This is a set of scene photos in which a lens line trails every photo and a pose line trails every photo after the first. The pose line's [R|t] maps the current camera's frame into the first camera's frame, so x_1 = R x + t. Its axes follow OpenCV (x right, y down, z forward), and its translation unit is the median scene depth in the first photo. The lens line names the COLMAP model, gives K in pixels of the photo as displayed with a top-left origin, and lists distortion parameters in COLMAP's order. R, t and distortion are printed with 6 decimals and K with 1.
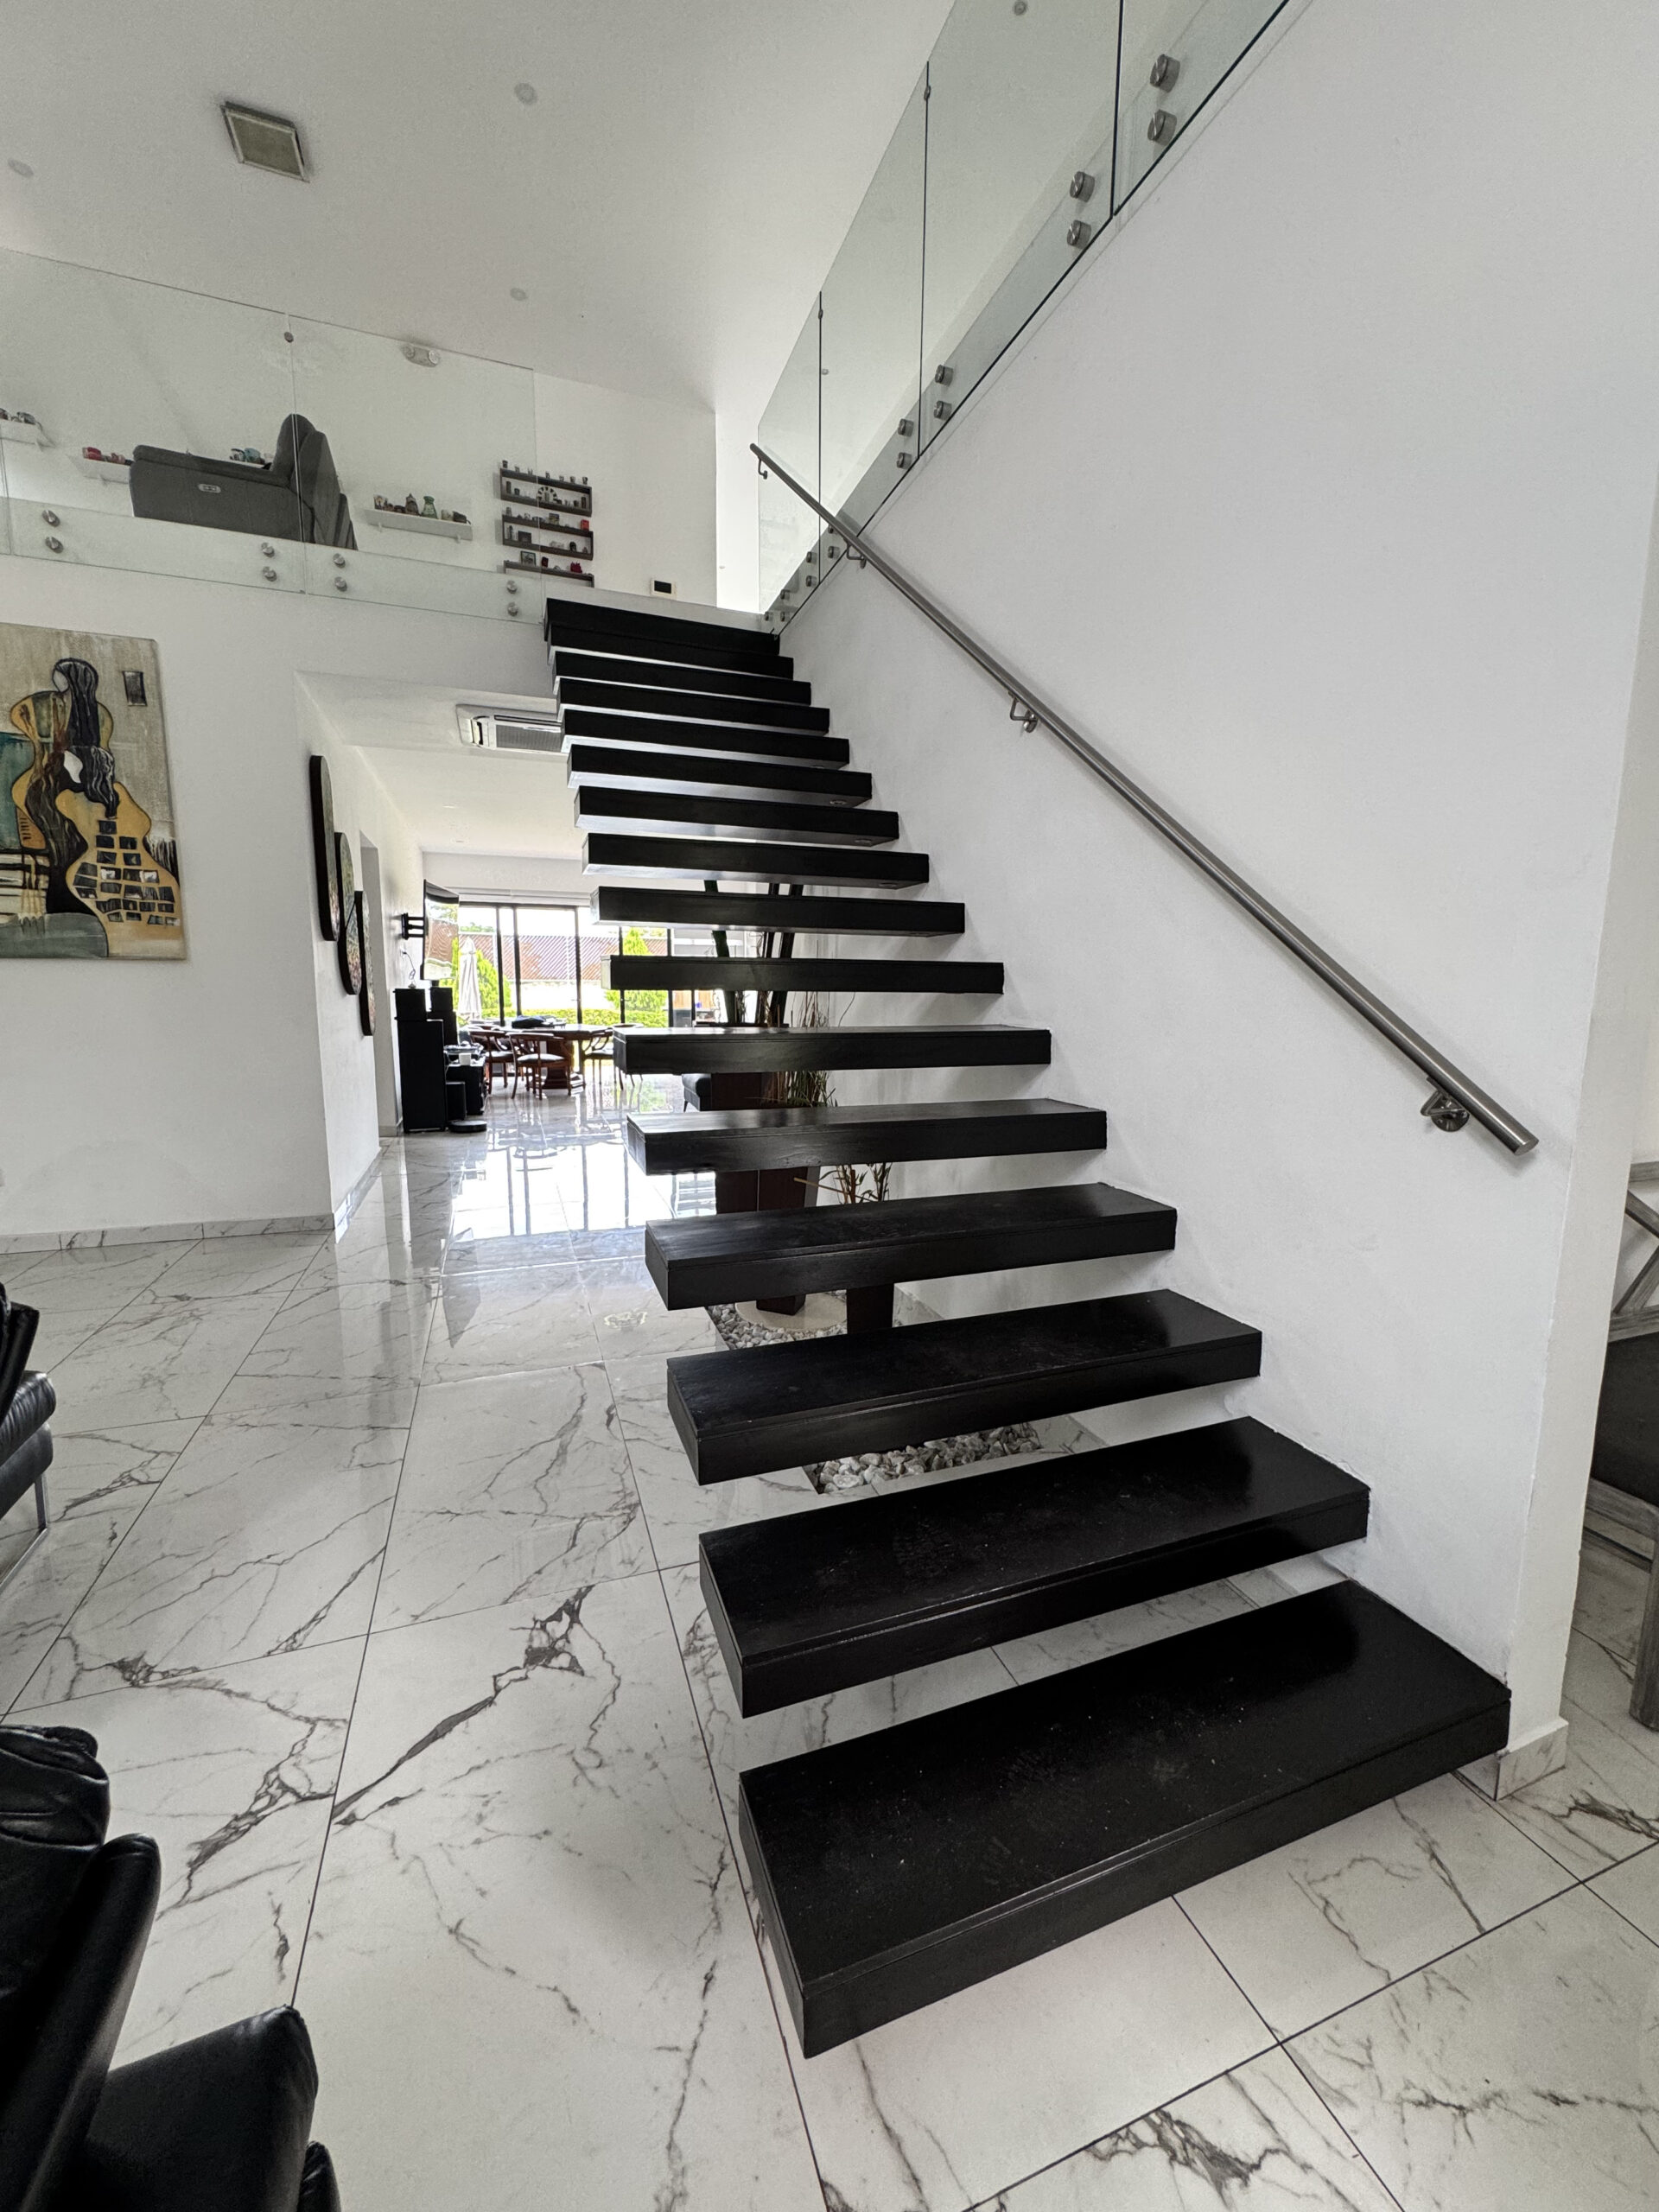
lens RADIAL K [[879.3, 0, 833.7], [0, 879.3, 1105.8], [0, 0, 1]] dist [-0.001626, 0.000180]
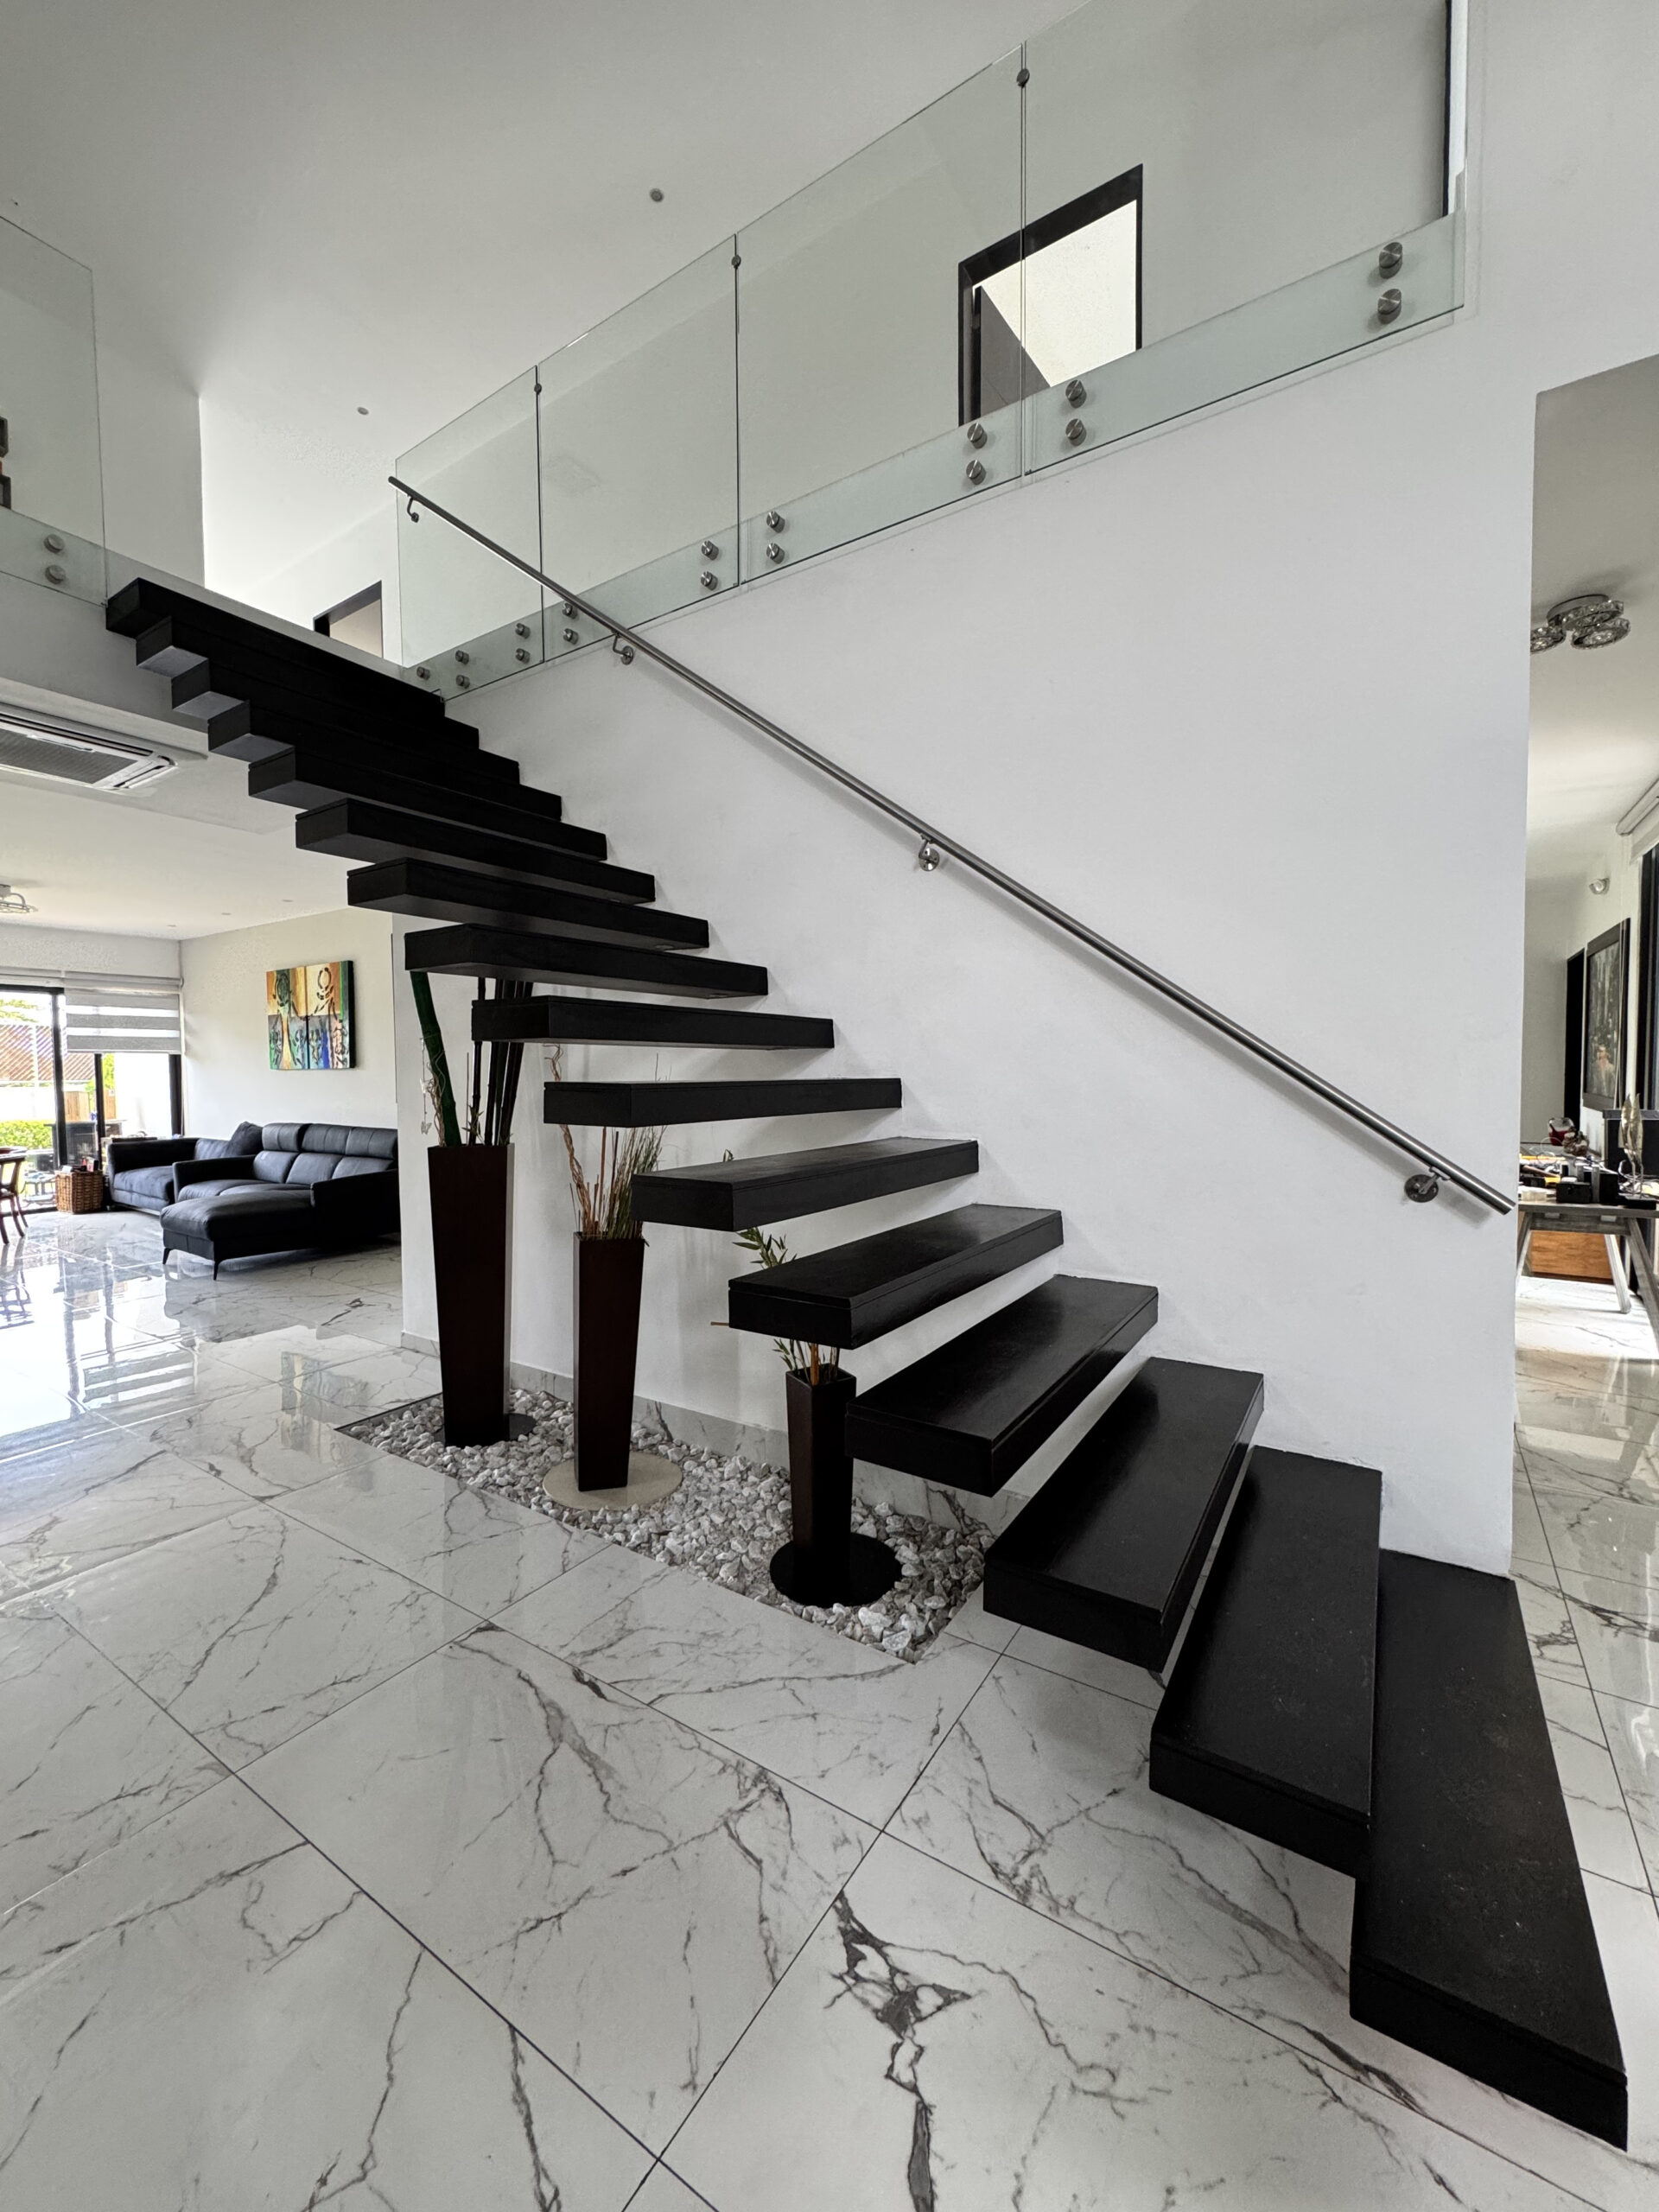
lens RADIAL K [[879.3, 0, 833.7], [0, 879.3, 1105.8], [0, 0, 1]] dist [-0.001626, 0.000180]
pose [[0.801321, -0.040729, 0.596846, -0.335324], [0.098133, 0.993114, -0.063982, -0.047186], [-0.590131, 0.109841, 0.799801, 0.140793]]
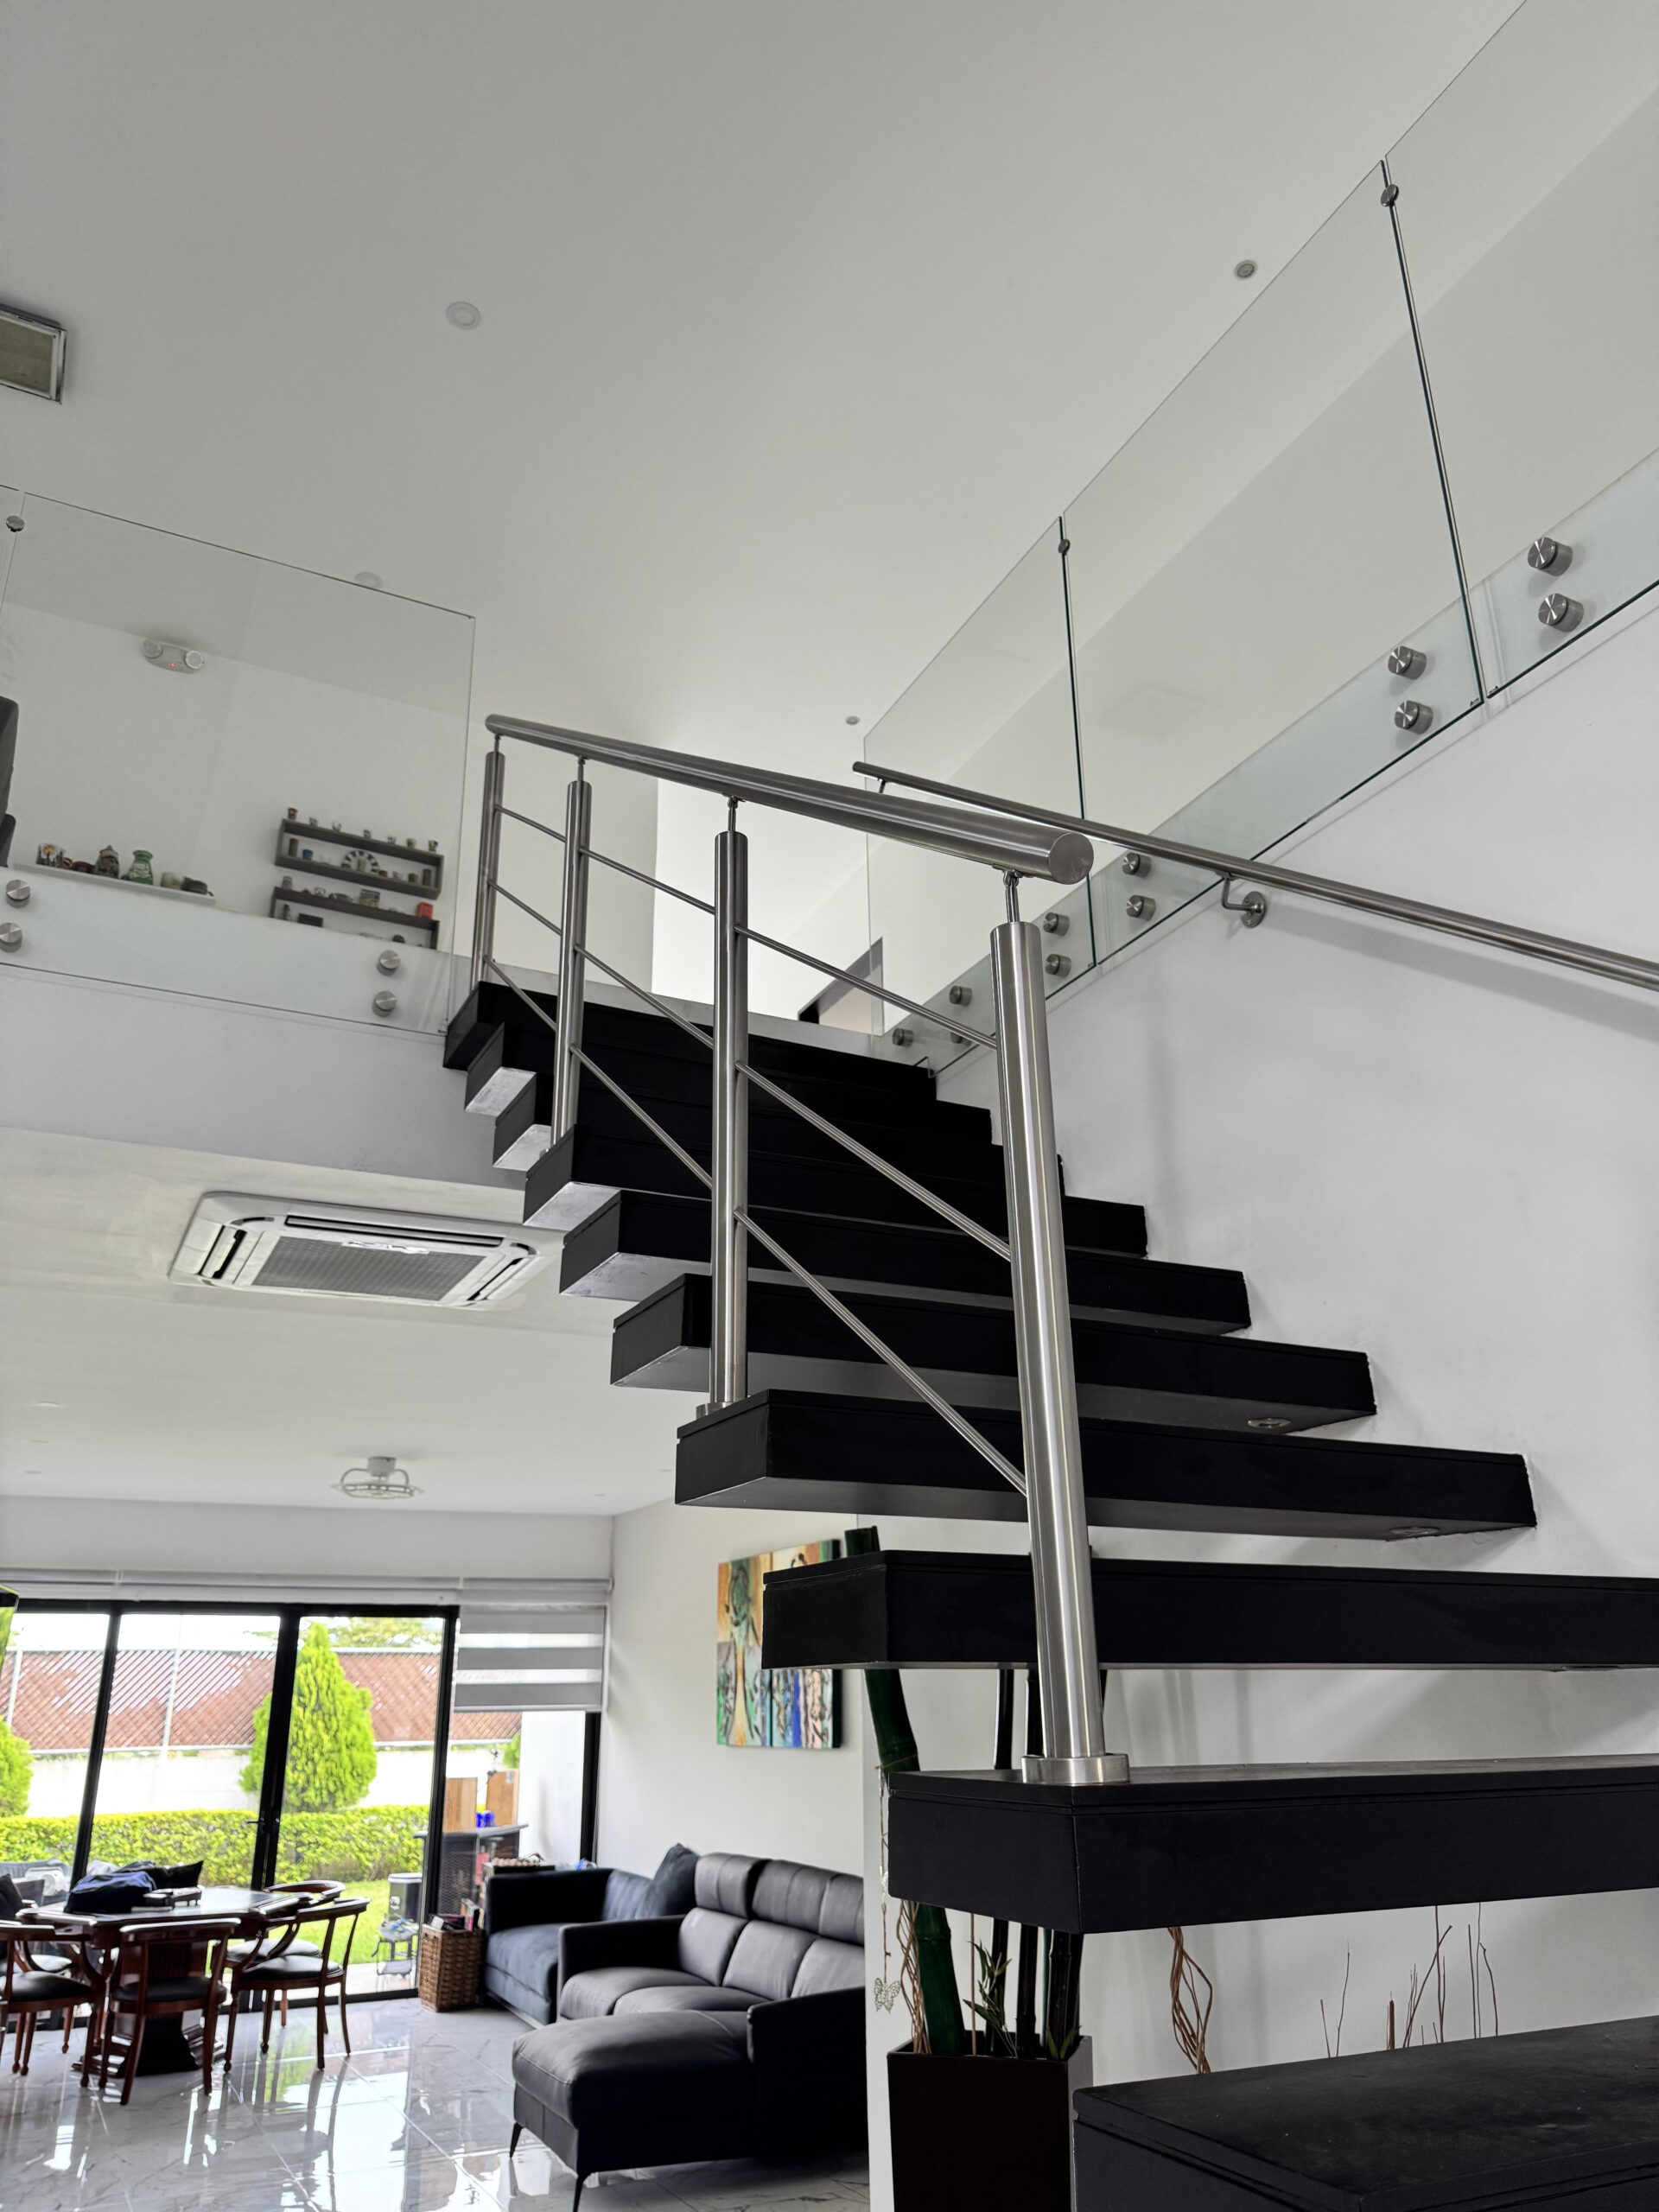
lens RADIAL K [[1561.5, 0, 840.8], [0, 1561.5, 1101.6], [0, 0, 1]] dist [0.088850, -0.141699]
pose [[0.993484, 0.019467, 0.112299, -0.242945], [0.037403, 0.875047, -0.482590, -0.127296], [-0.107662, 0.483646, 0.868617, 0.316069]]
